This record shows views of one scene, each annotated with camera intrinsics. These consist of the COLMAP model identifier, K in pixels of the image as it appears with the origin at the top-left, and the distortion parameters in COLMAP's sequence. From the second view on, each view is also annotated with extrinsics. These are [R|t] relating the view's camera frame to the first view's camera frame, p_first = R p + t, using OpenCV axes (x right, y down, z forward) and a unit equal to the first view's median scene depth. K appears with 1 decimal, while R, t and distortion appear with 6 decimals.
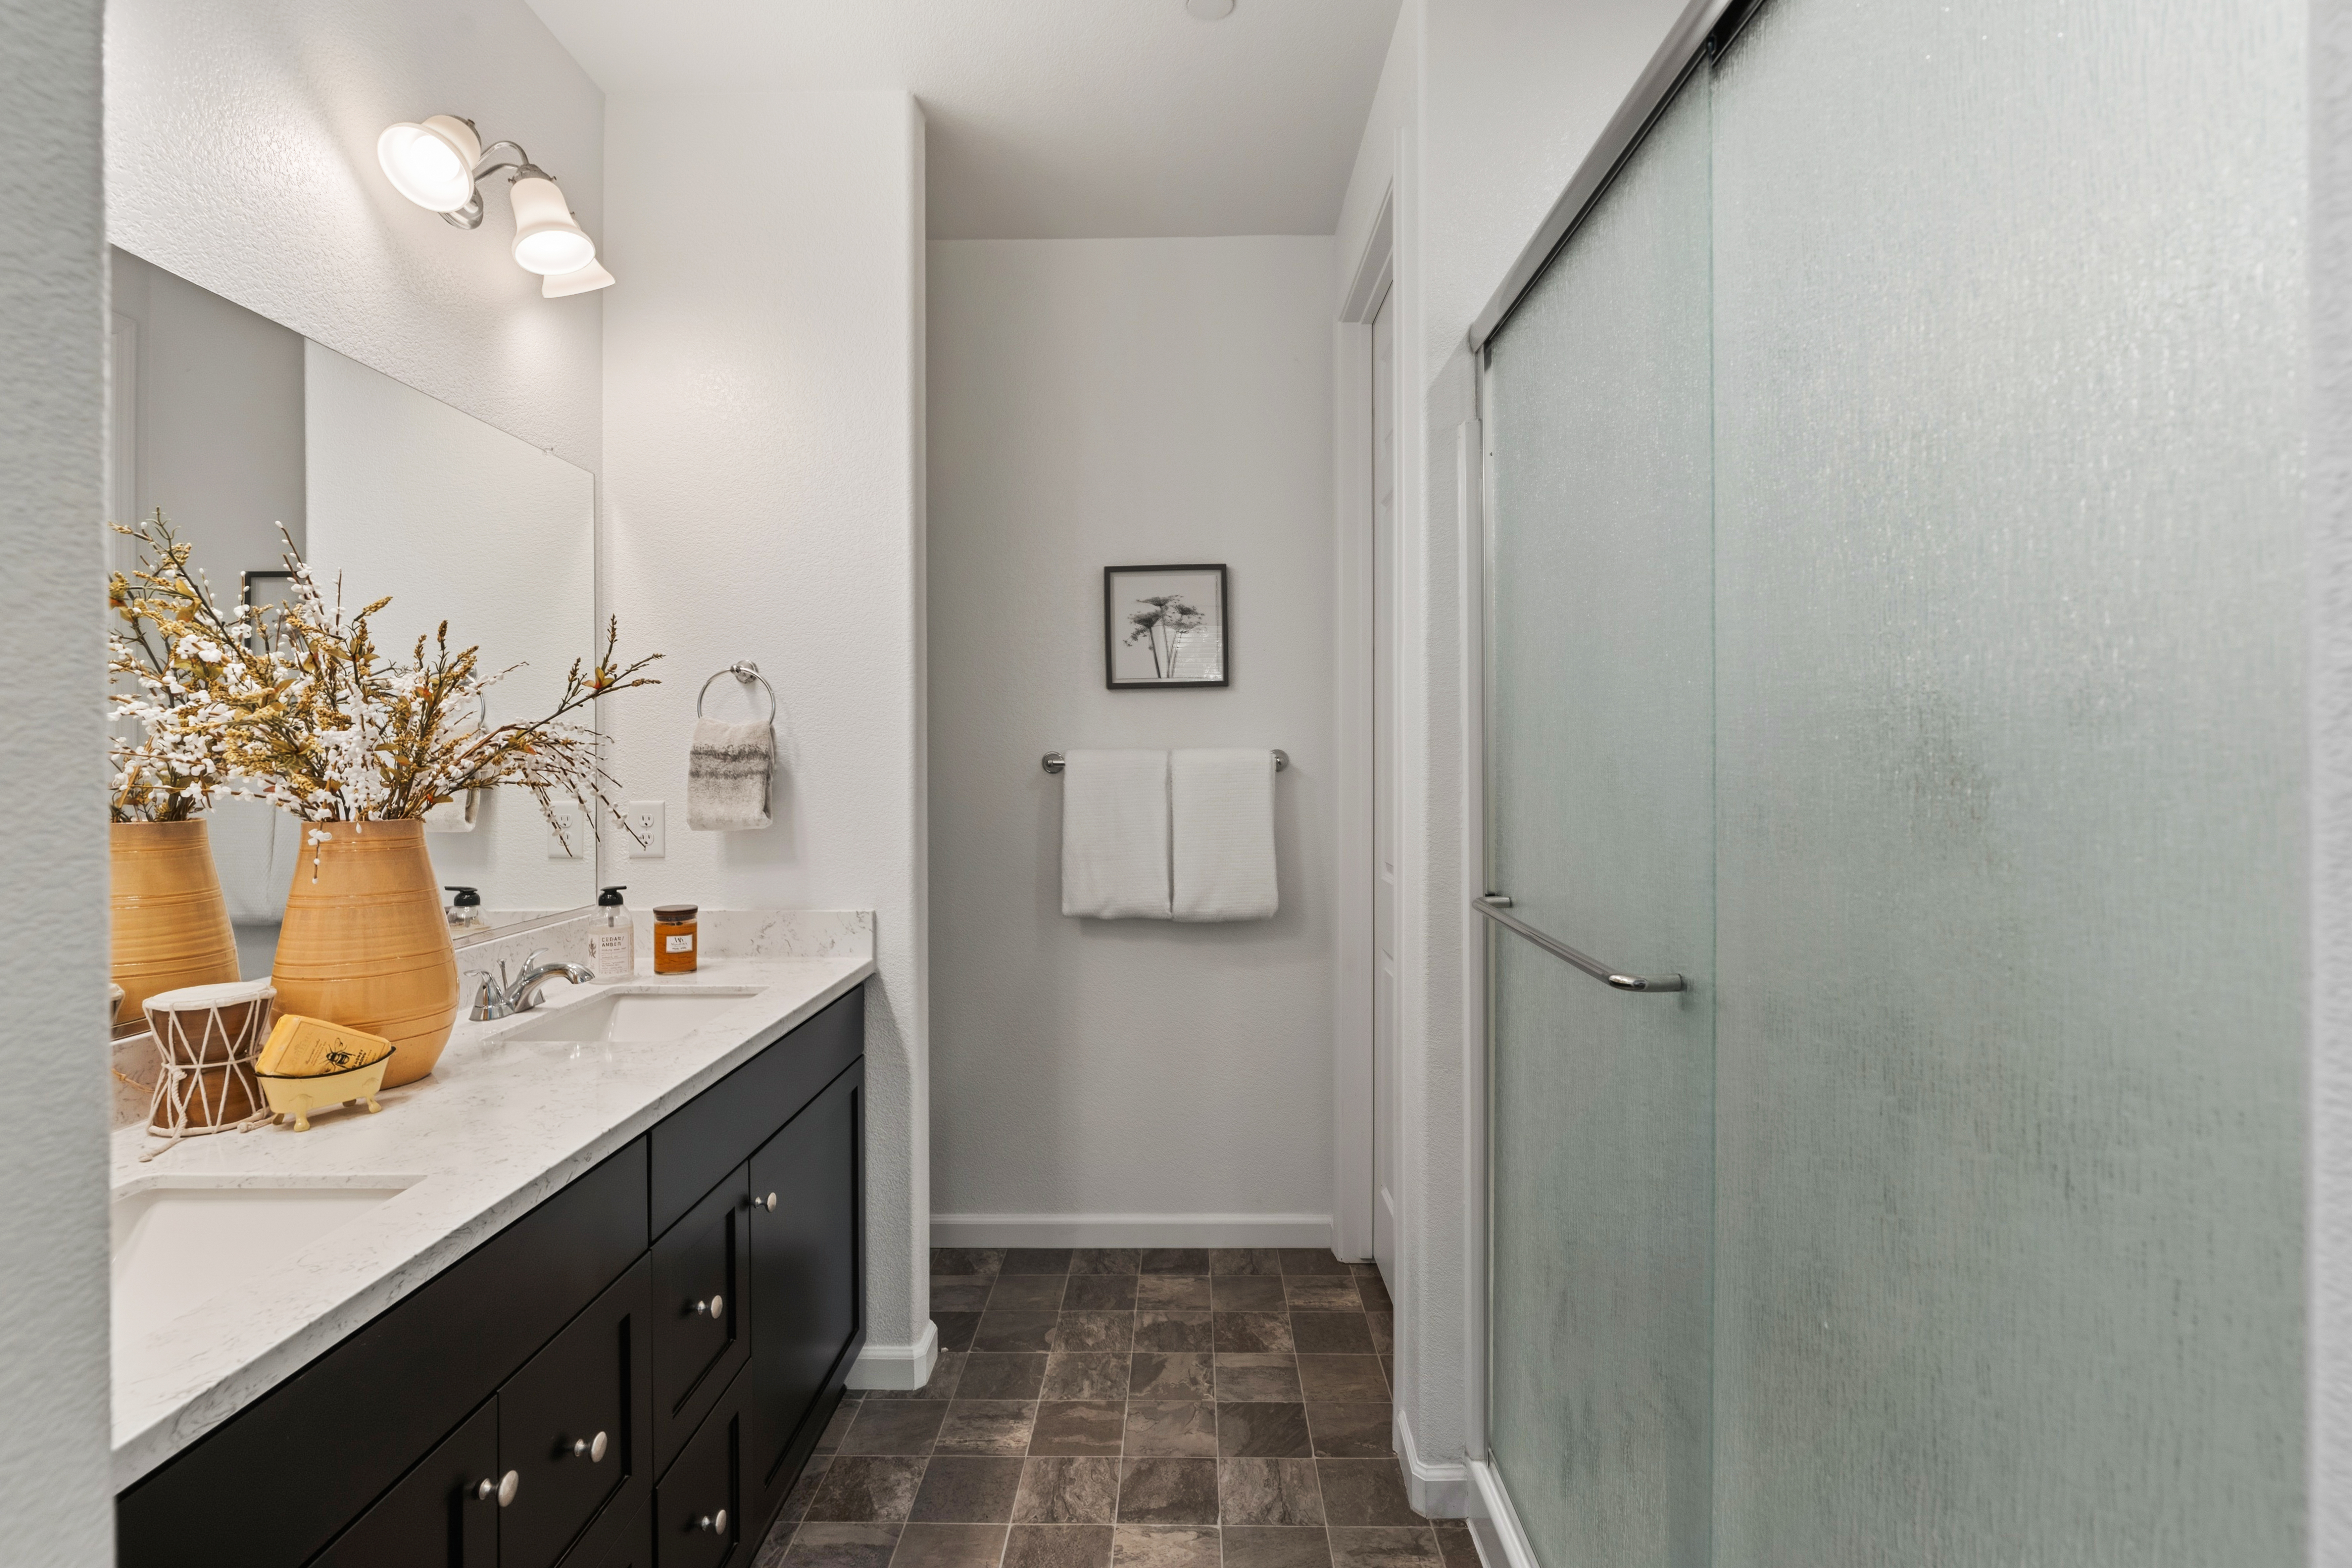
lens RADIAL K [[1101.7, 0, 1177.2], [0, 1101.7, 739.8], [0, 0, 1]] dist [-0.003922, 0.000609]
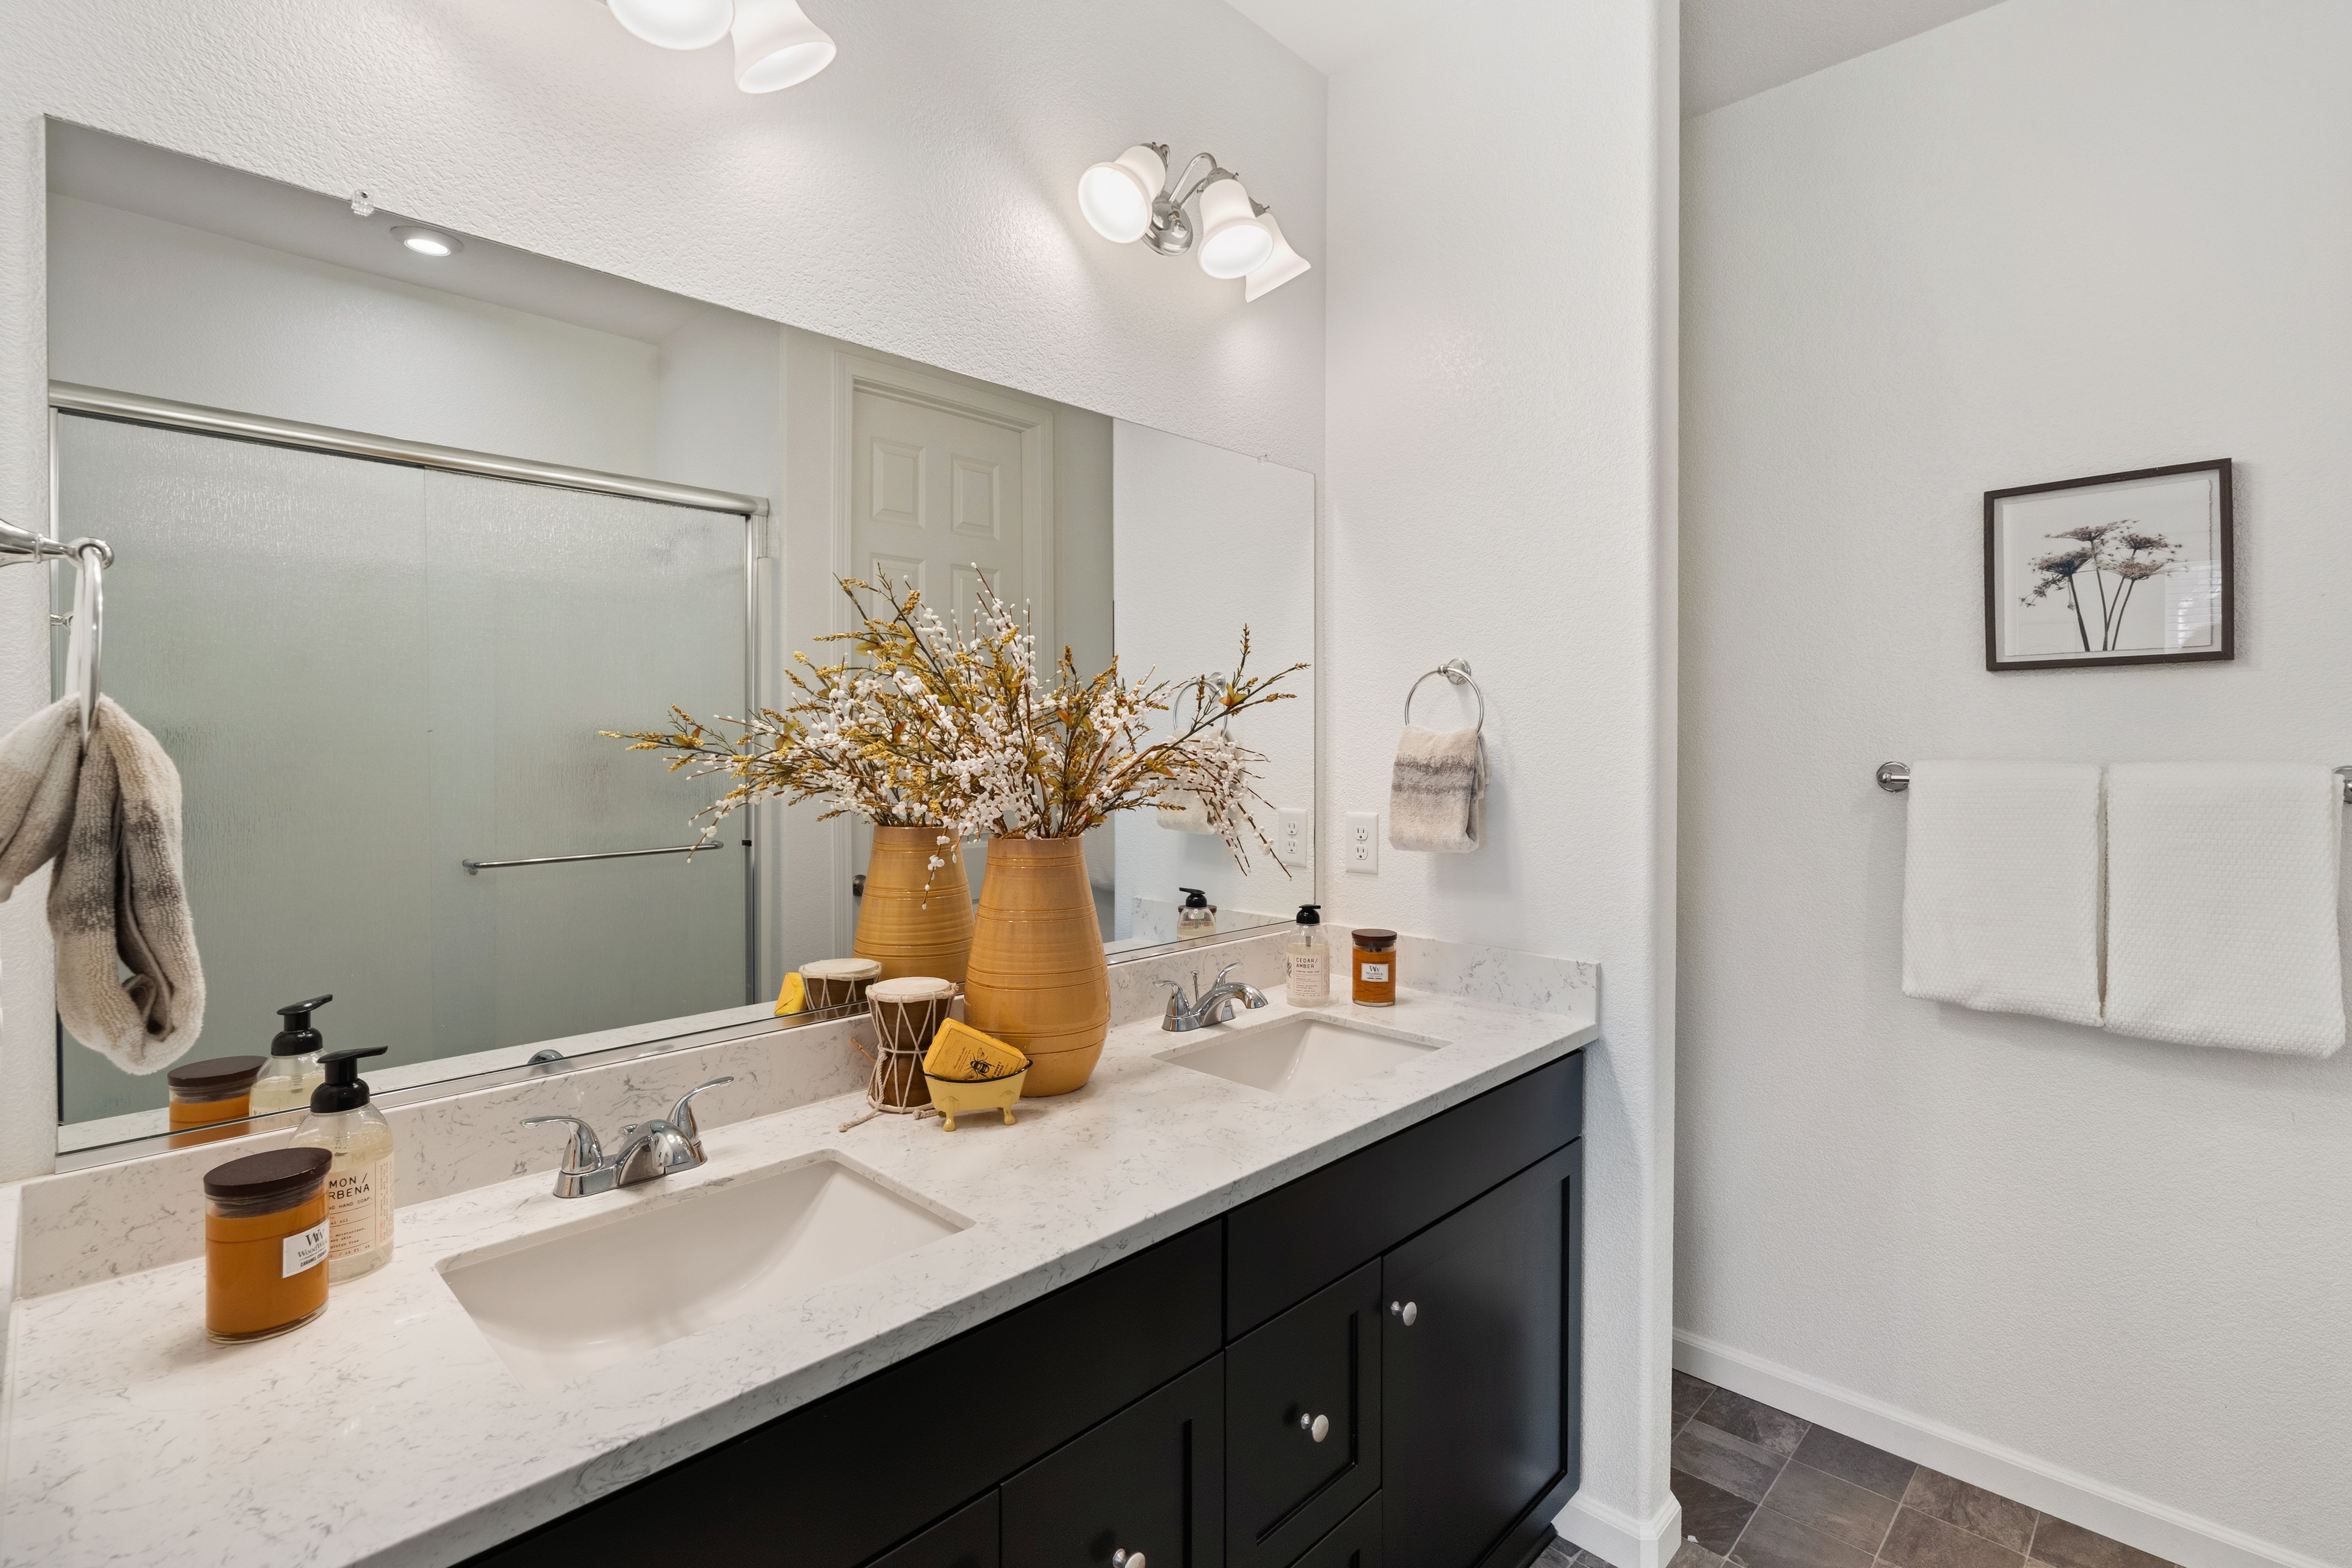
lens RADIAL K [[1097.9, 0, 1170.9], [0, 1097.9, 745.2], [0, 0, 1]] dist [-0.007333, 0.001281]
pose [[0.718737, 0.009848, -0.695212, 0.059454], [0.005873, 0.999778, 0.020233, -0.023973], [0.695257, -0.018625, 0.718519, 0.224533]]
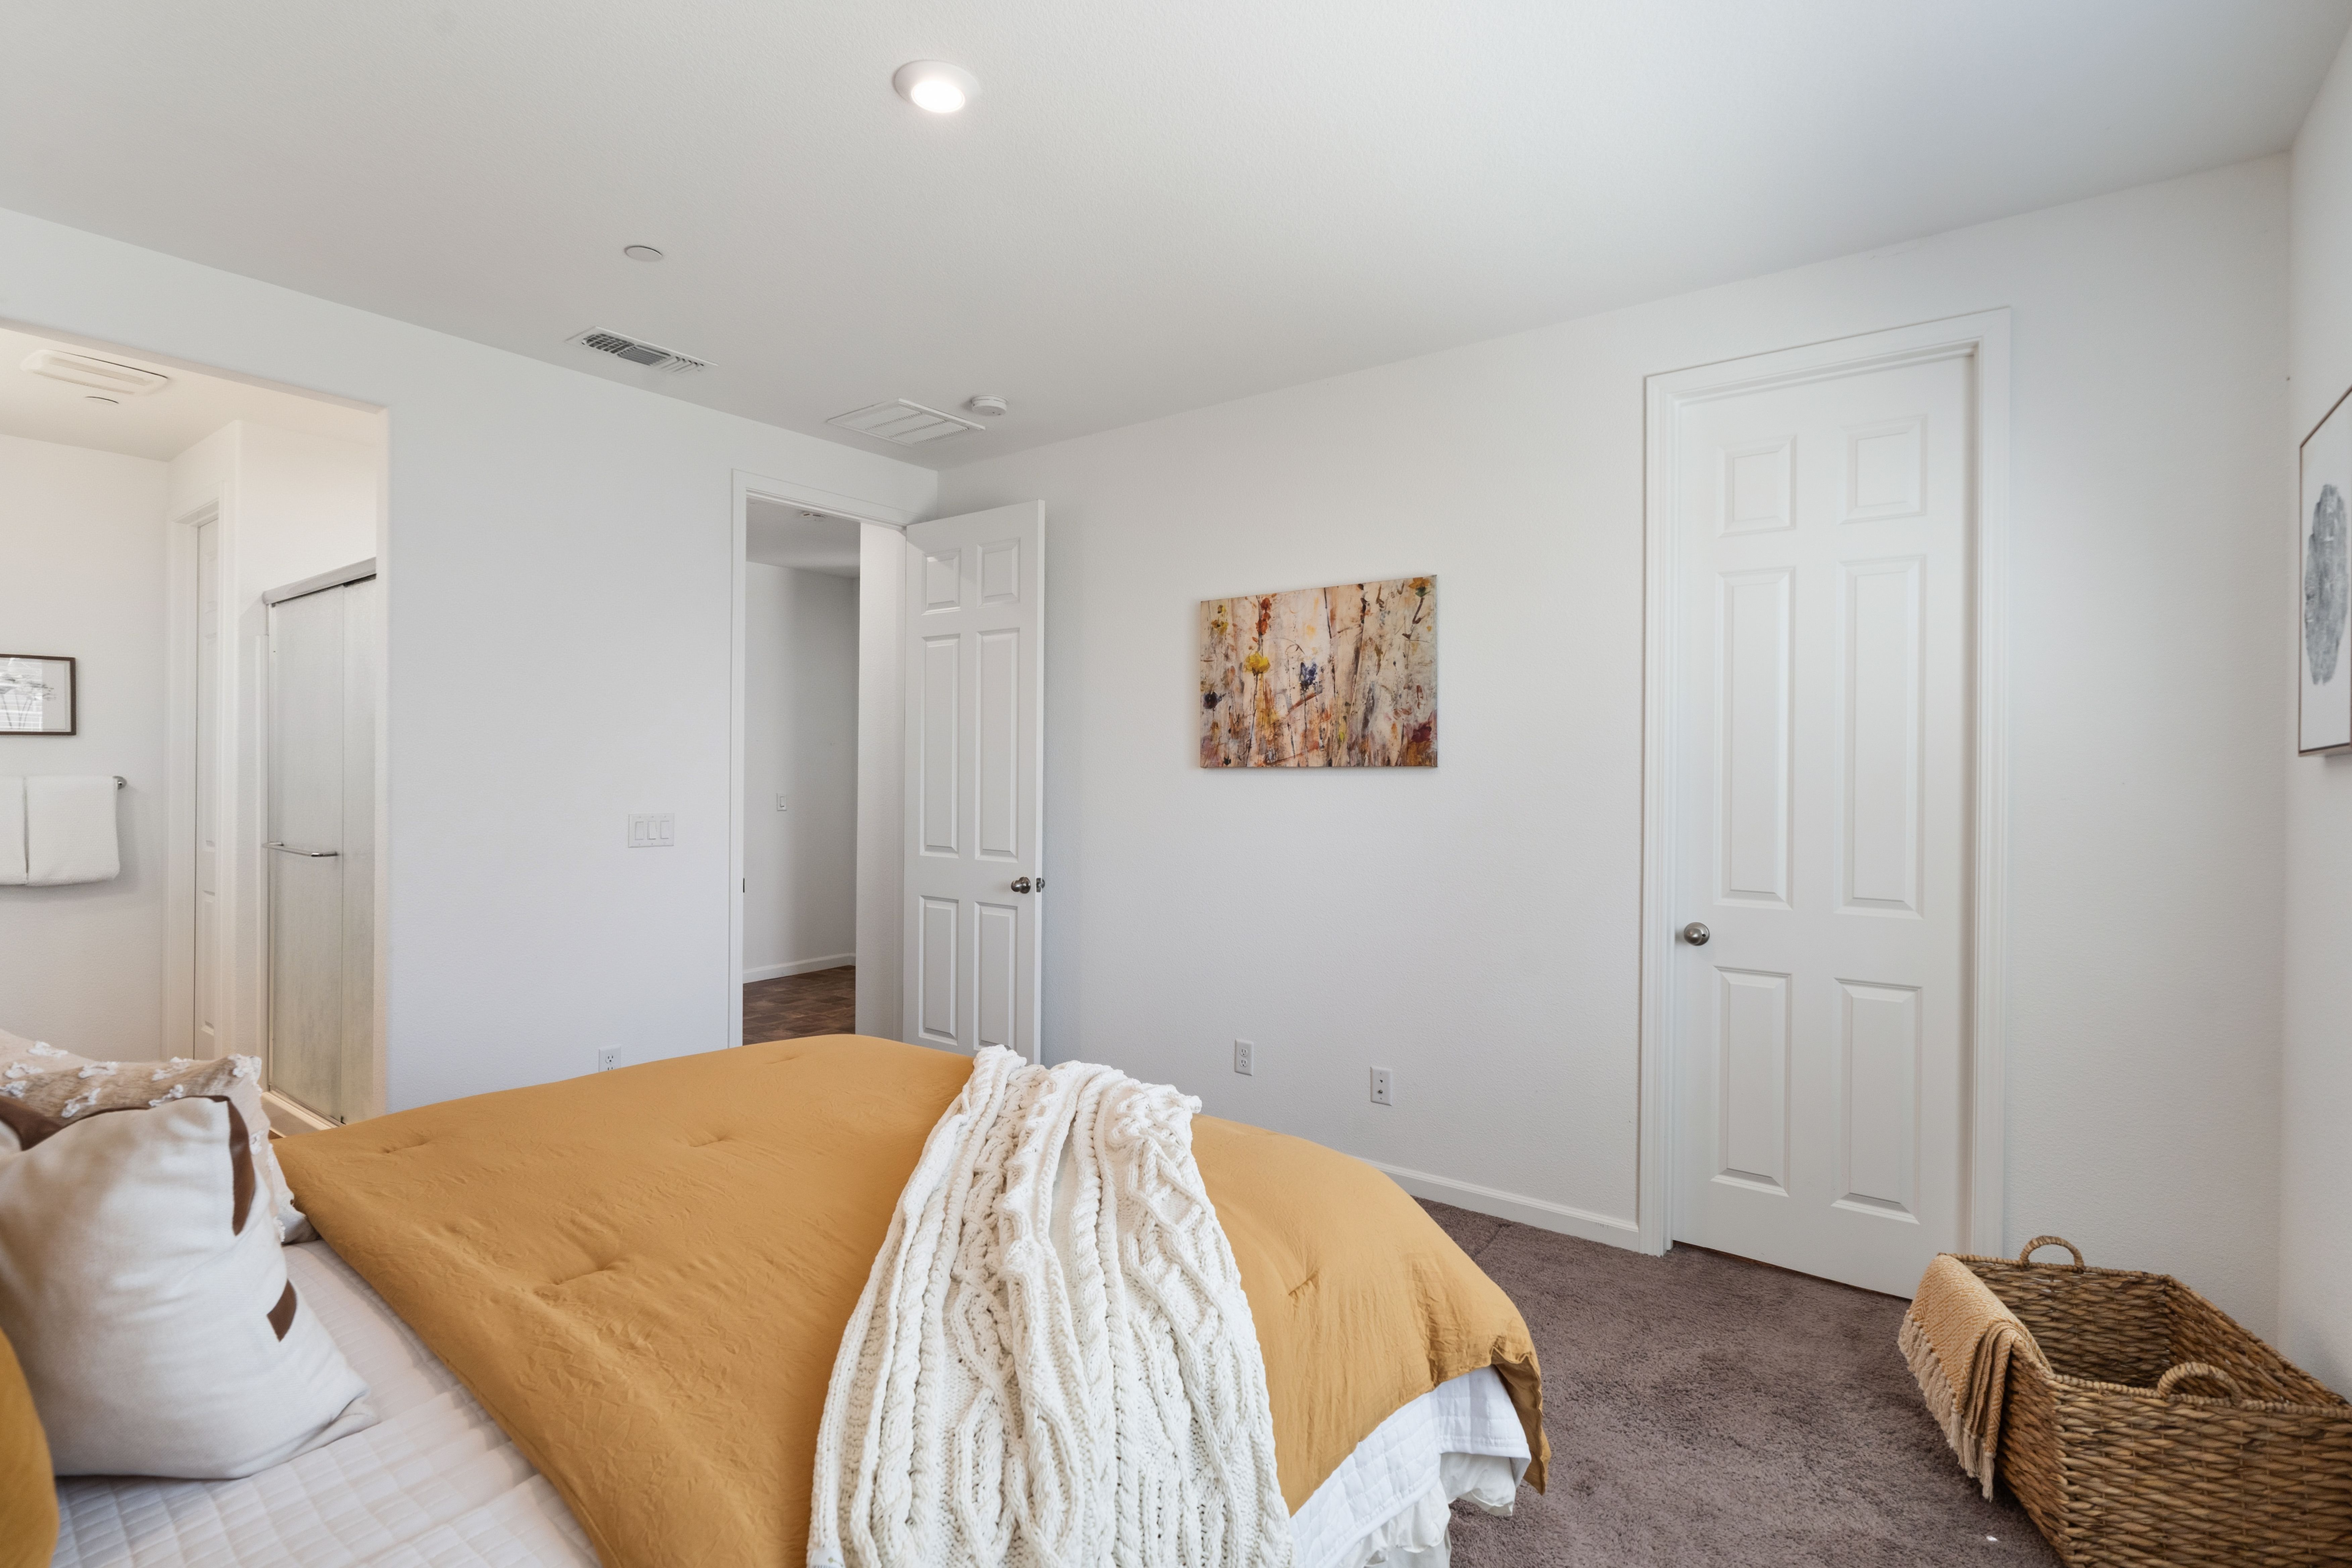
lens RADIAL K [[1103.2, 0, 1176.0], [0, 1103.2, 784.0], [0, 0, 1]] dist [-0.001238, 0.000037]
pose [[0.600110, 0.000126, 0.799918, -0.365671], [-0.021002, 0.999658, 0.015599, -0.050064], [-0.799642, -0.026161, 0.599907, -1.625087]]
